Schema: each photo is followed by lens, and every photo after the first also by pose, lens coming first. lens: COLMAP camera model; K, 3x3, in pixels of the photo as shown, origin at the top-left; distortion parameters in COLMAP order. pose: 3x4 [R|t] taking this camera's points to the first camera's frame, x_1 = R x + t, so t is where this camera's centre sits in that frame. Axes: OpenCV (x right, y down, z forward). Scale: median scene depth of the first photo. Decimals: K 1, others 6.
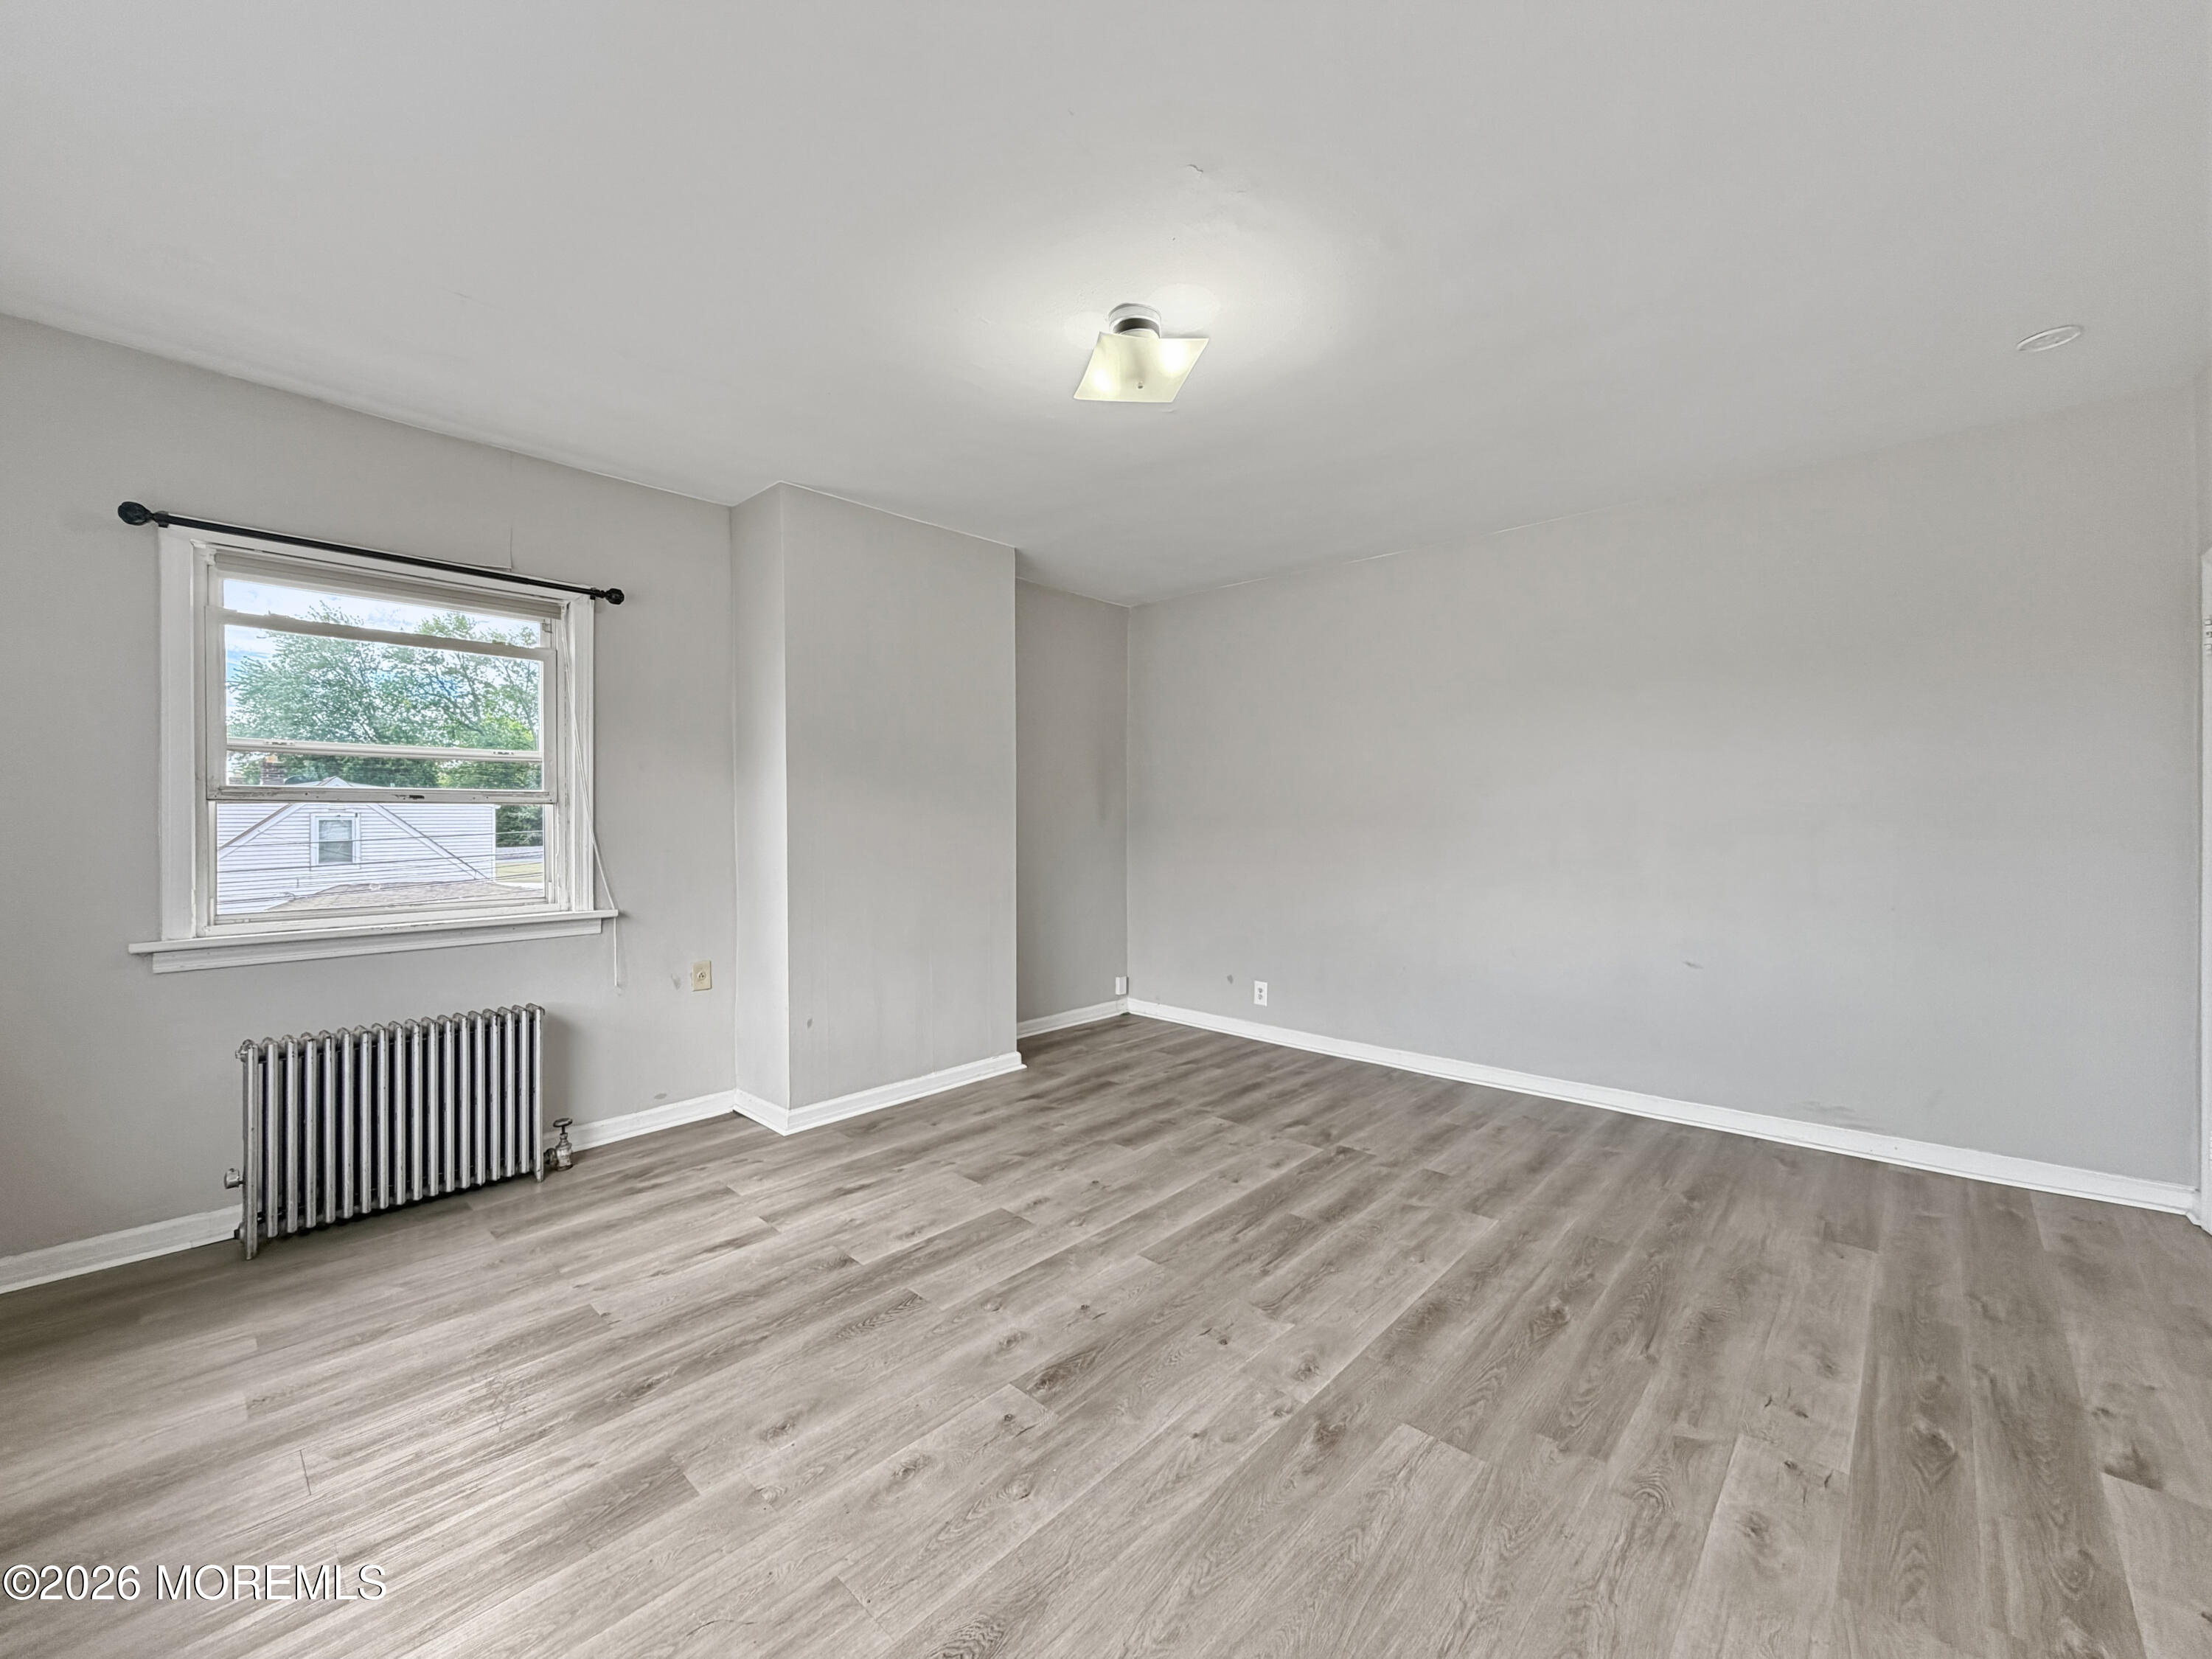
lens RADIAL K [[885.0, 0, 1114.2], [0, 885.0, 826.6], [0, 0, 1]] dist [-0.000233, -0.000082]
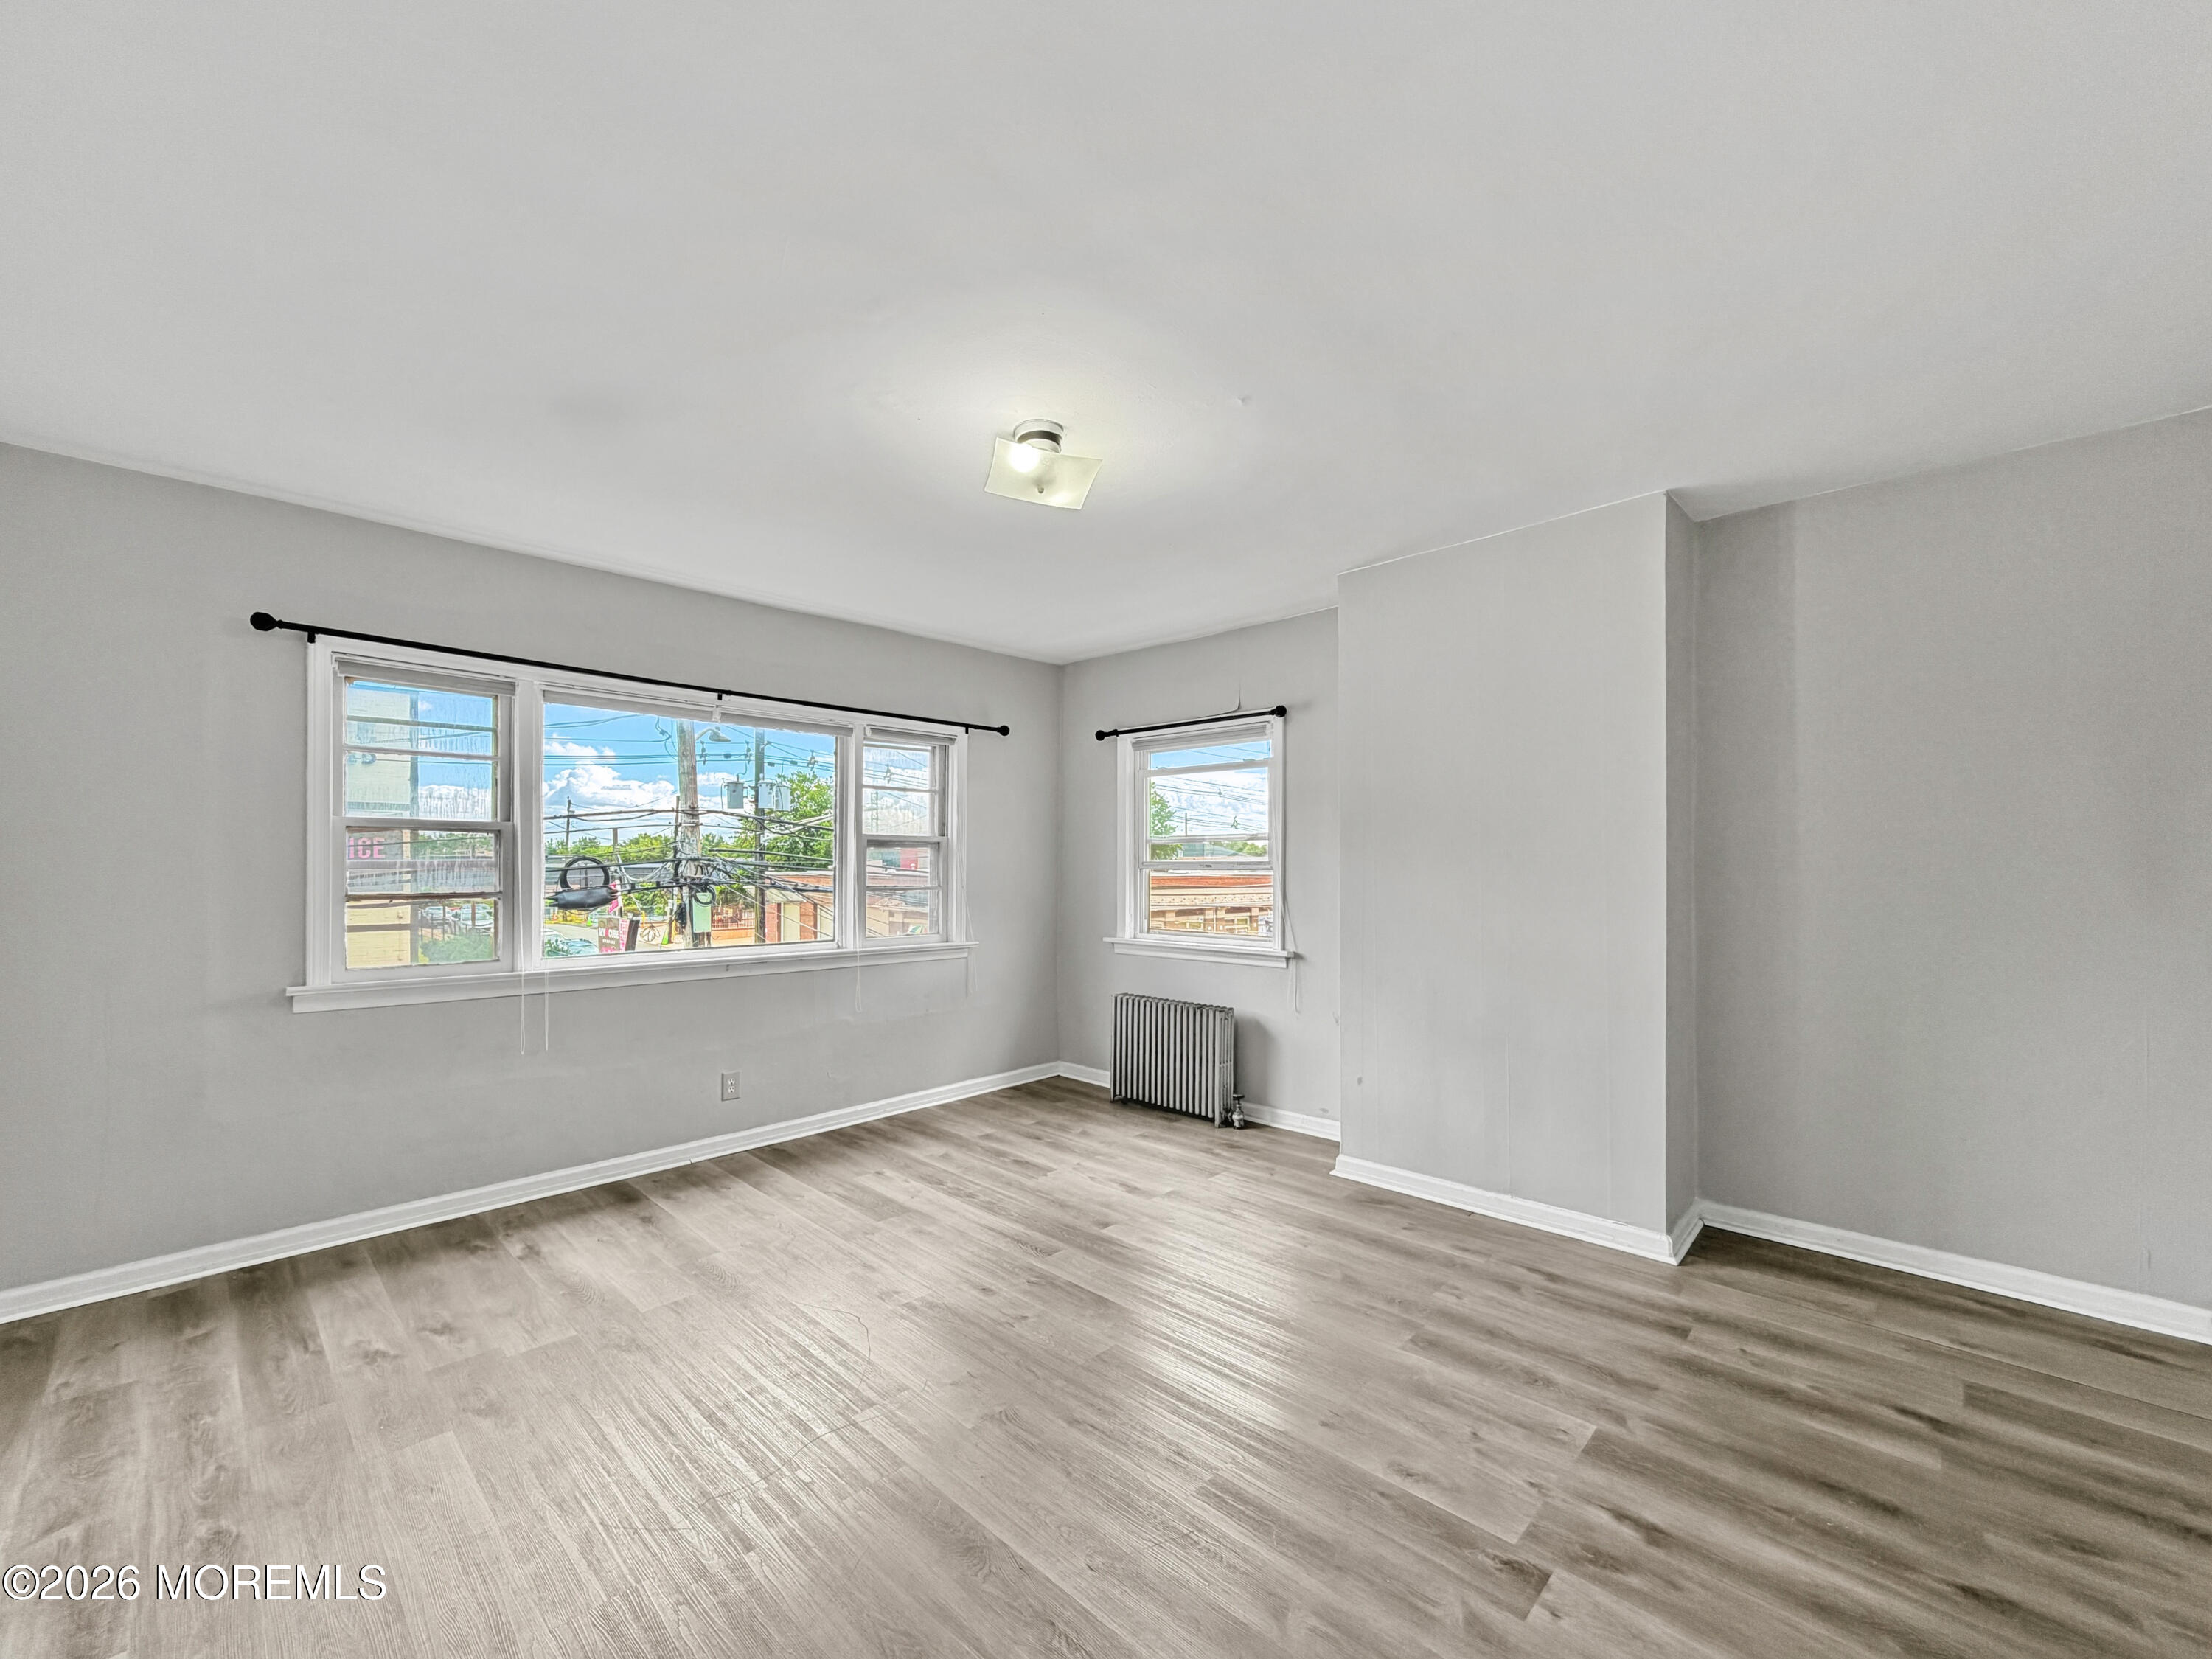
lens RADIAL K [[906.2, 0, 1097.5], [0, 906.2, 866.0], [0, 0, 1]] dist [-0.000572, -0.000098]
pose [[-0.029888, 0.007447, -0.999526, 0.773122], [-0.006303, 0.999951, 0.007638, -0.039798], [0.999533, 0.006529, -0.029840, 0.759970]]
